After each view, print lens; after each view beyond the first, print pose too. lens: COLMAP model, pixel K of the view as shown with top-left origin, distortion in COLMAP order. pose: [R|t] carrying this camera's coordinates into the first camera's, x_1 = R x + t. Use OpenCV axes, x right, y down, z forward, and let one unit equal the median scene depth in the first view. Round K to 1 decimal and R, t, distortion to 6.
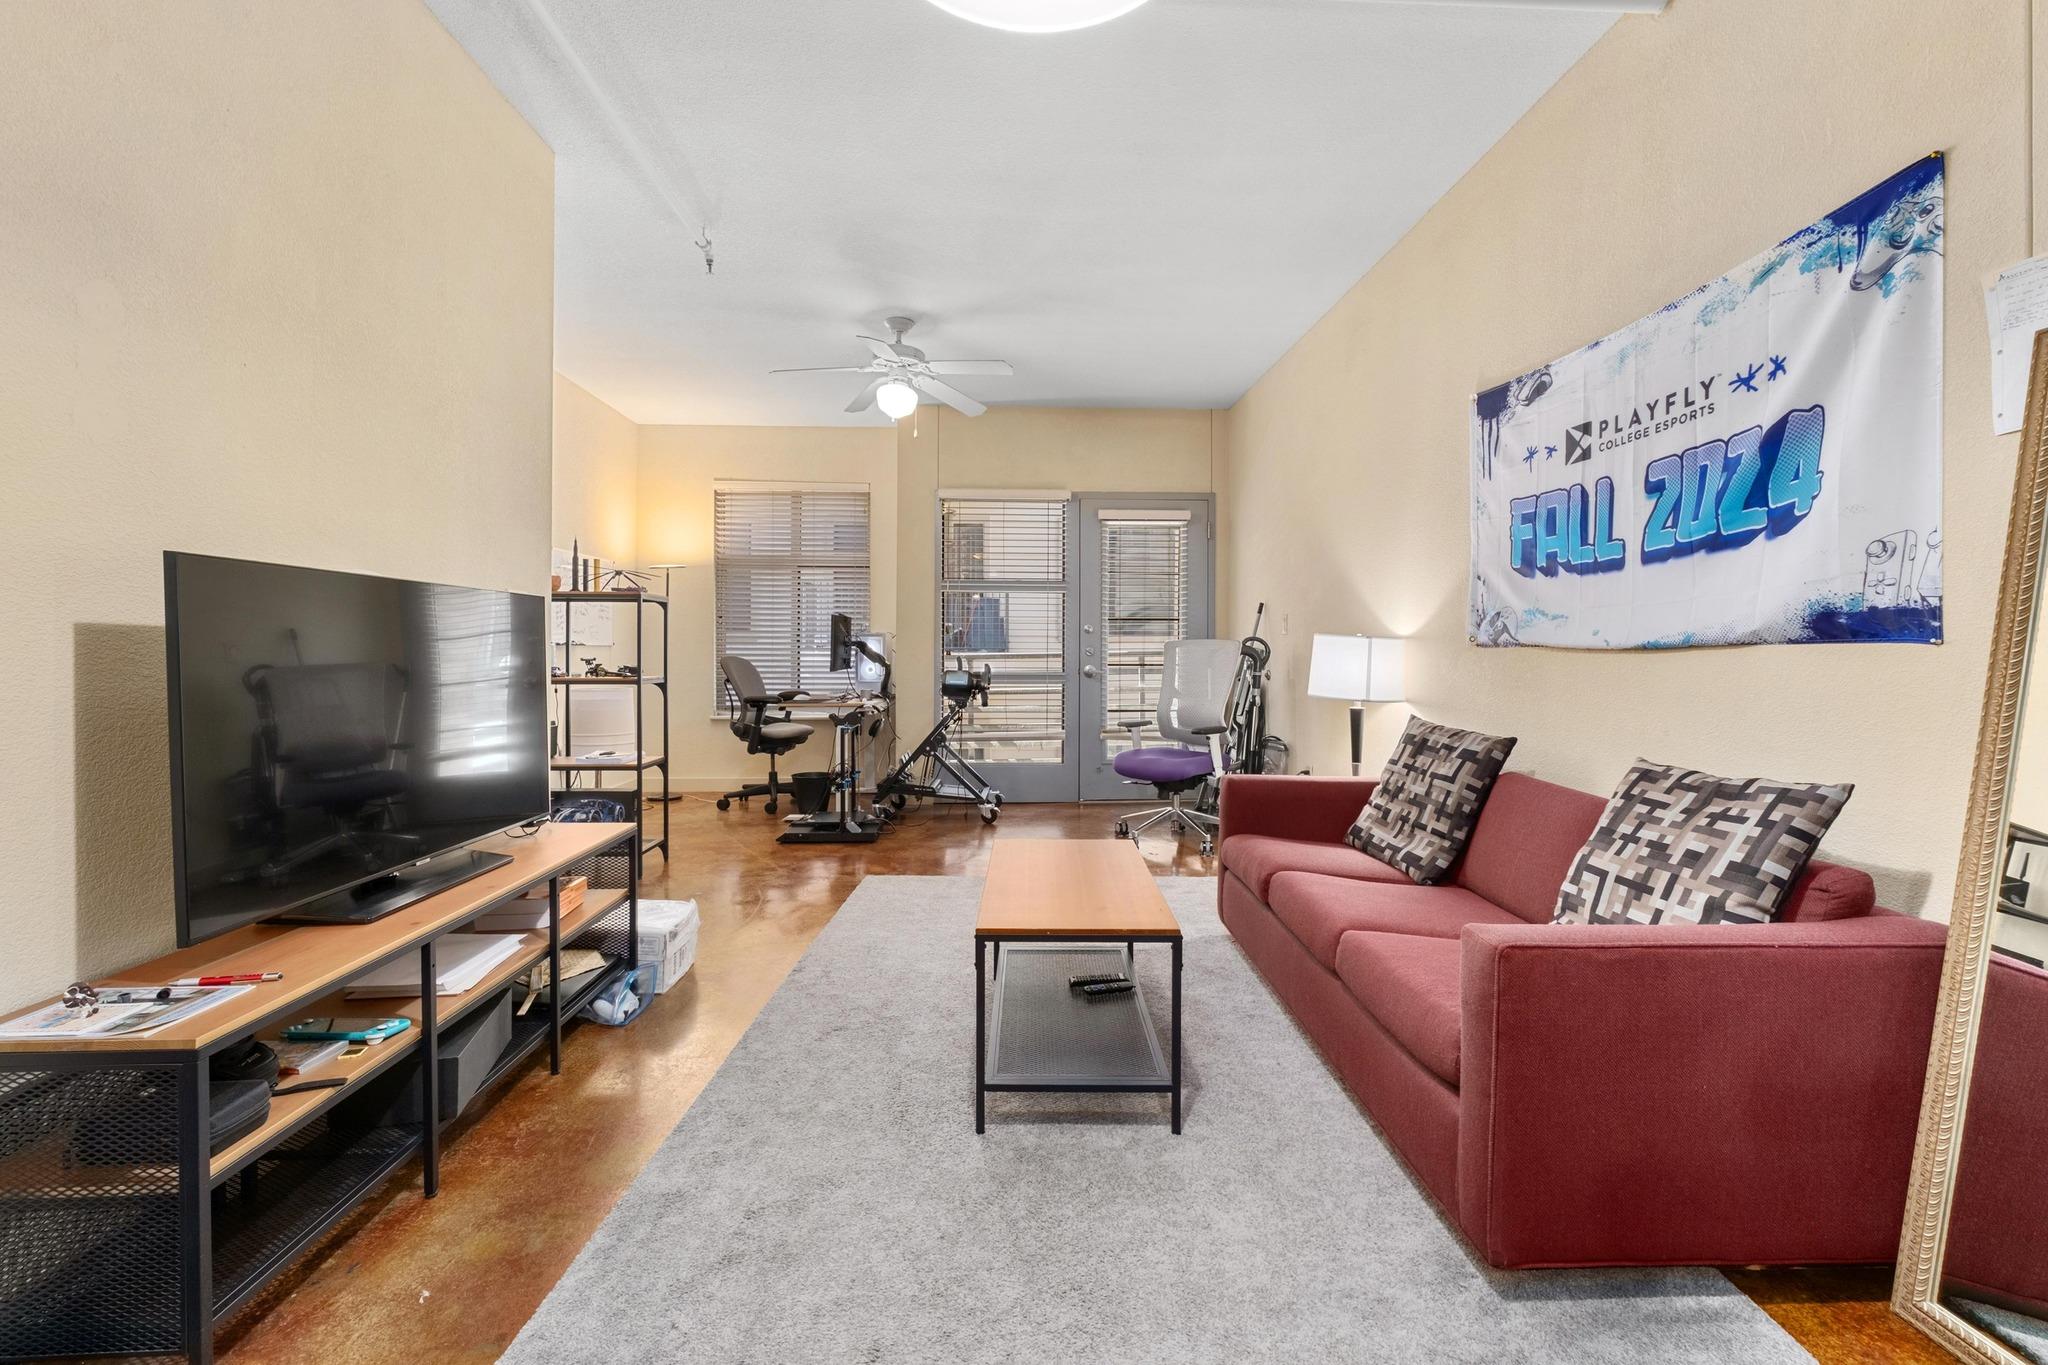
lens RADIAL K [[871.2, 0, 1019.8], [0, 871.2, 664.1], [0, 0, 1]] dist [-0.012721, 0.004983]
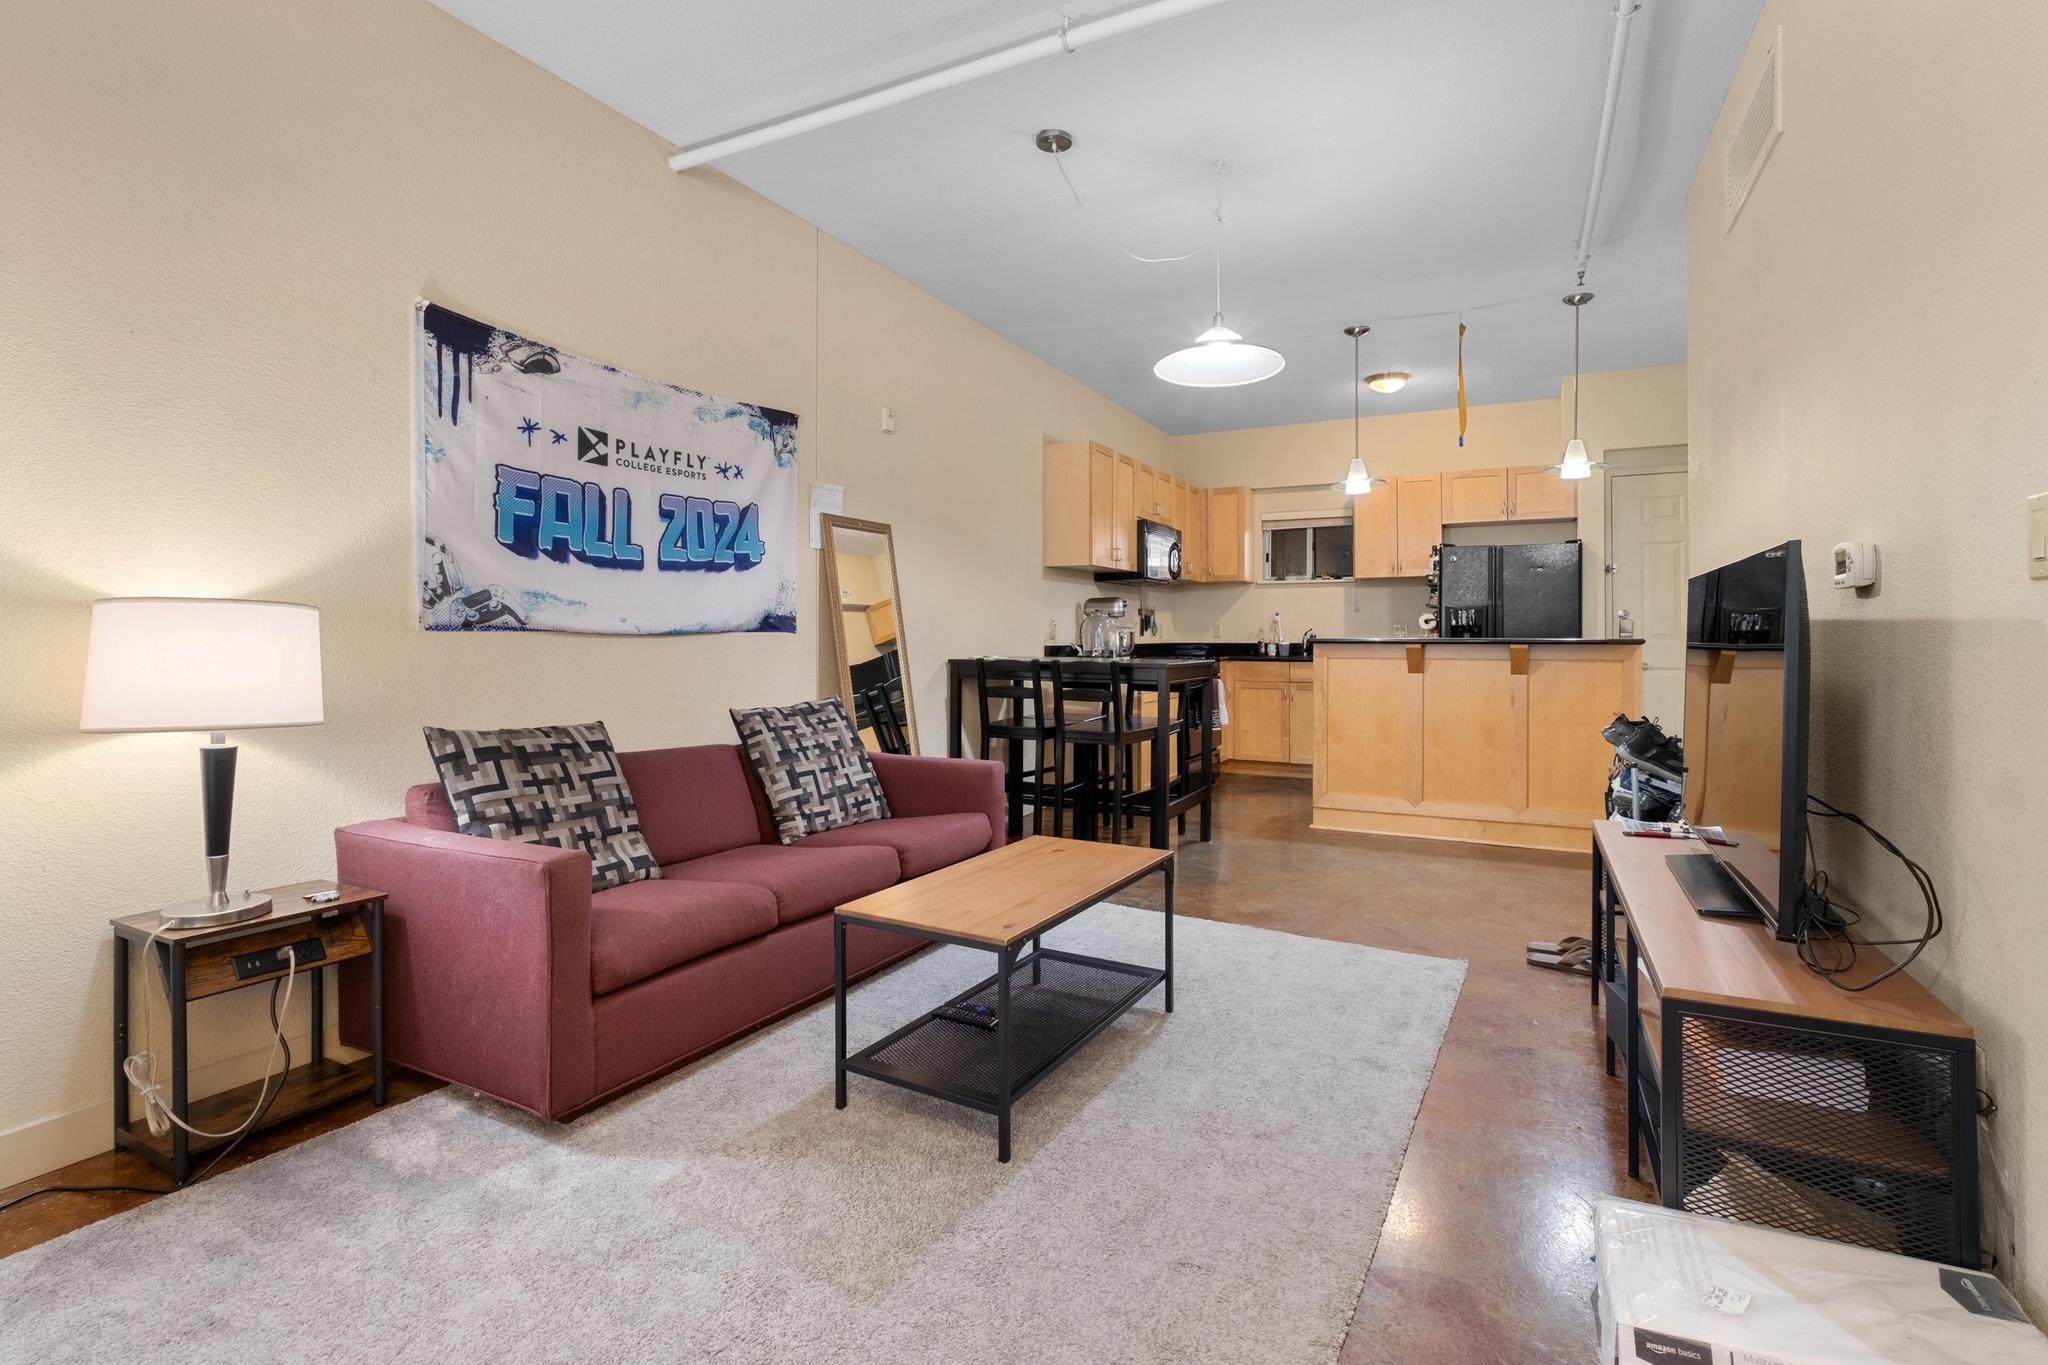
lens RADIAL K [[953.1, 0, 1015.2], [0, 953.1, 625.6], [0, 0, 1]] dist [-0.013793, 0.000594]
pose [[-0.864977, 0.000428, 0.501811, -0.443471], [0.002671, 0.999989, 0.003753, -0.032572], [-0.501804, 0.004587, -0.864969, 1.867434]]
